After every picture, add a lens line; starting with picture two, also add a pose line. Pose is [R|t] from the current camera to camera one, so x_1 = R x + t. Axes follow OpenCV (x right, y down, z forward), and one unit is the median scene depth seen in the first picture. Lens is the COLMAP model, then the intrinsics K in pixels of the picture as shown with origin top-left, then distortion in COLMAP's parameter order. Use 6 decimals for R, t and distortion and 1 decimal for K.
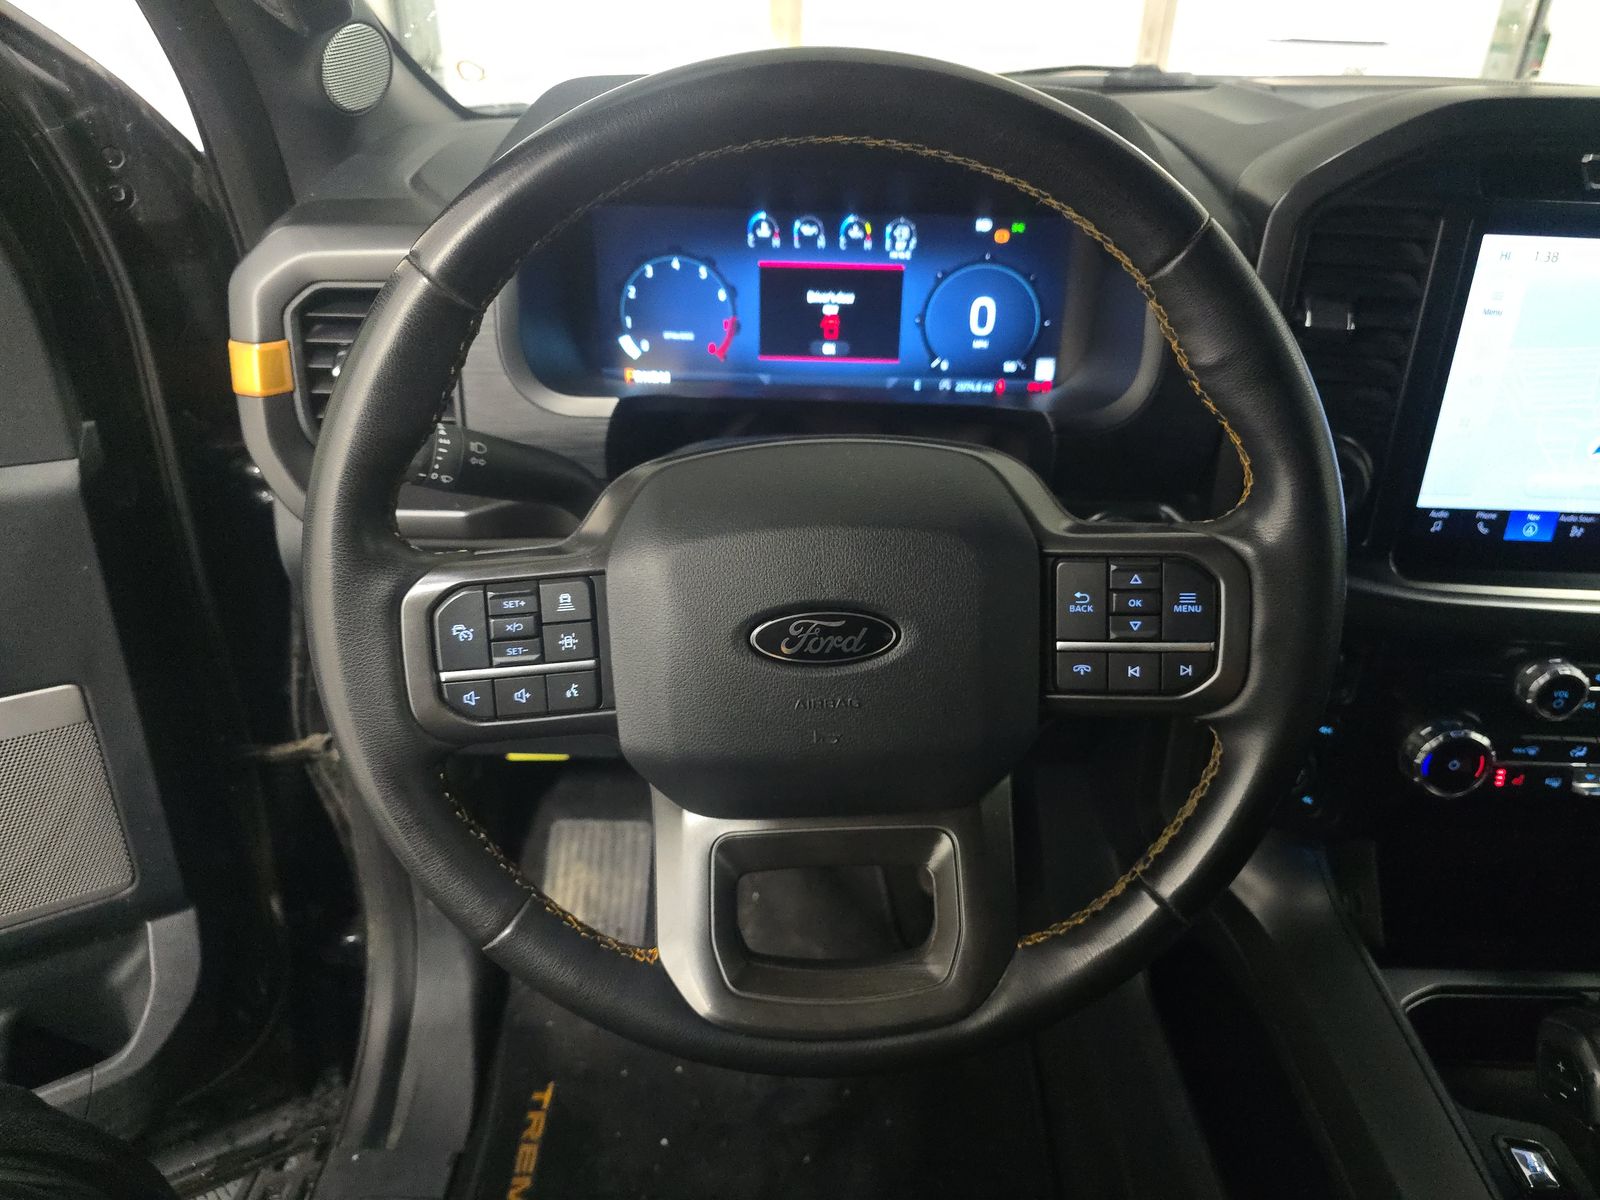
lens RADIAL K [[1075.7, 0, 813.5], [0, 1075.7, 604.5], [0, 0, 1]] dist [0.006235, 0.001073]
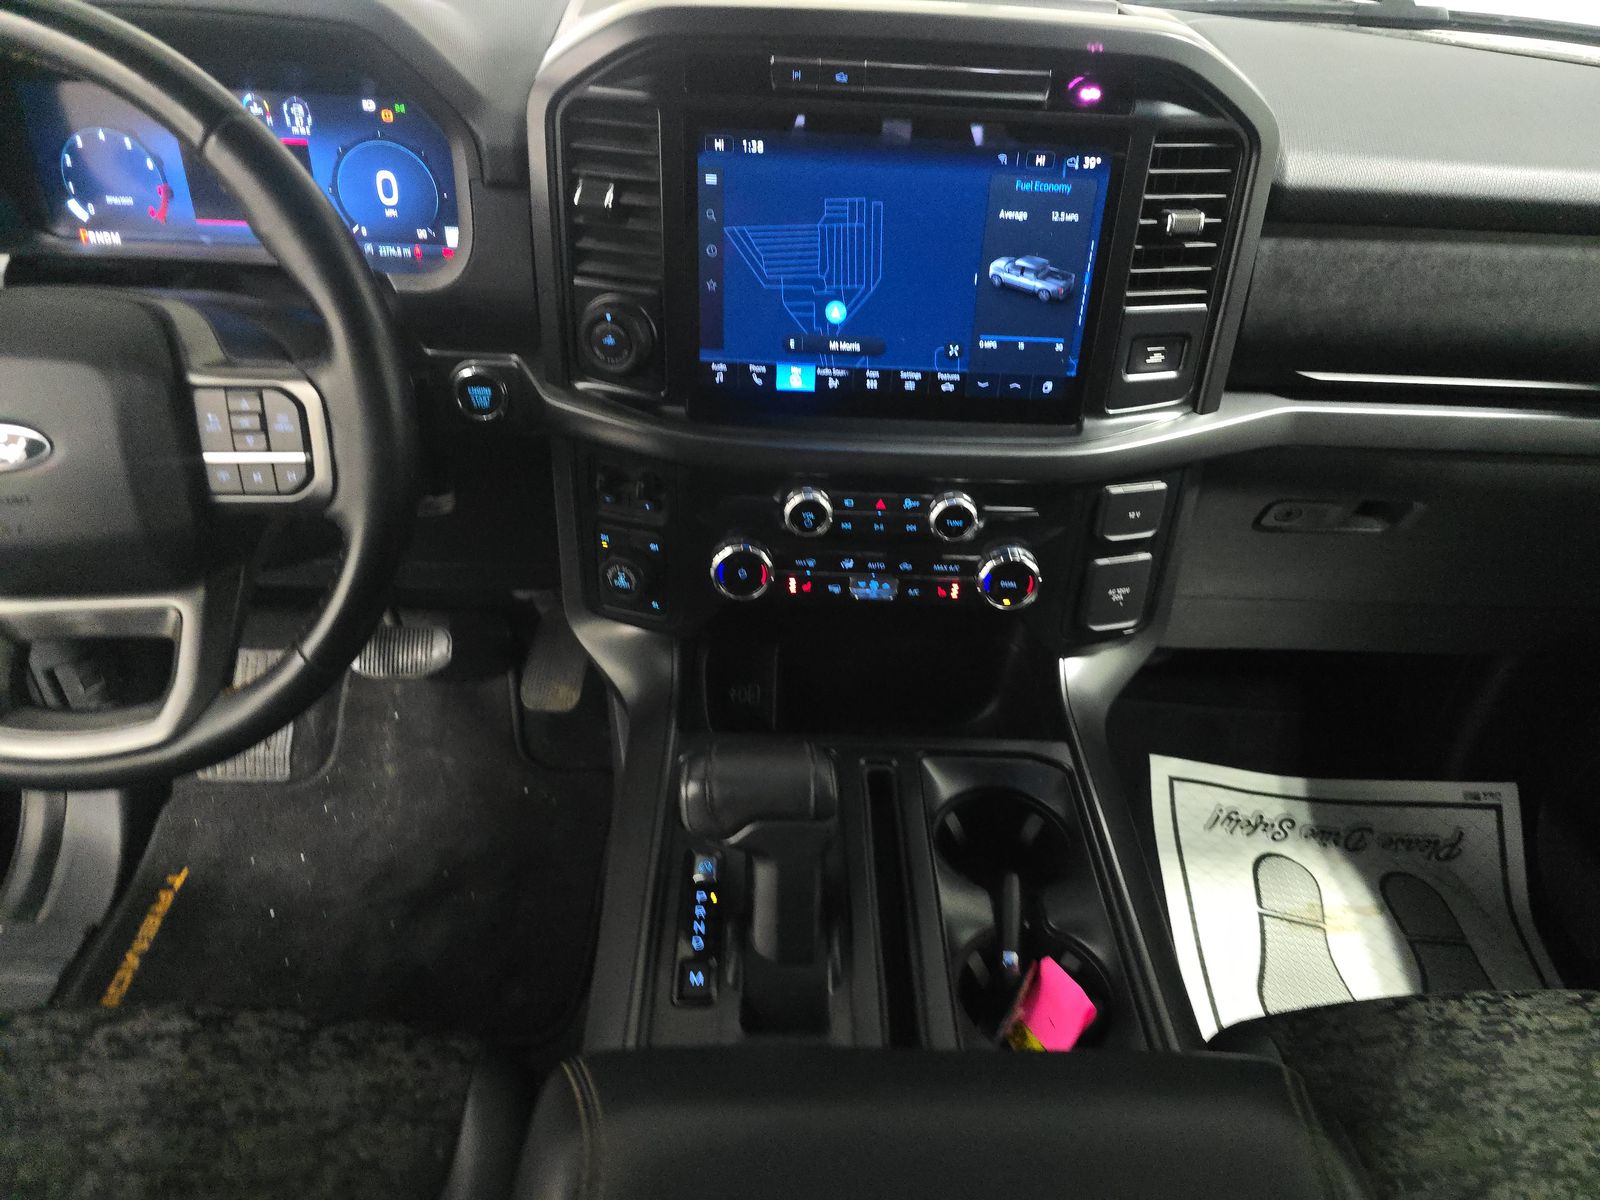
lens RADIAL K [[1062.8, 0, 832.1], [0, 1062.8, 598.1], [0, 0, 1]] dist [0.024300, -0.033852]
pose [[0.998562, 0.001379, 0.053586, 0.569186], [-0.007355, 0.993740, 0.111476, 0.035933], [-0.053097, -0.111710, 0.992321, -0.200545]]
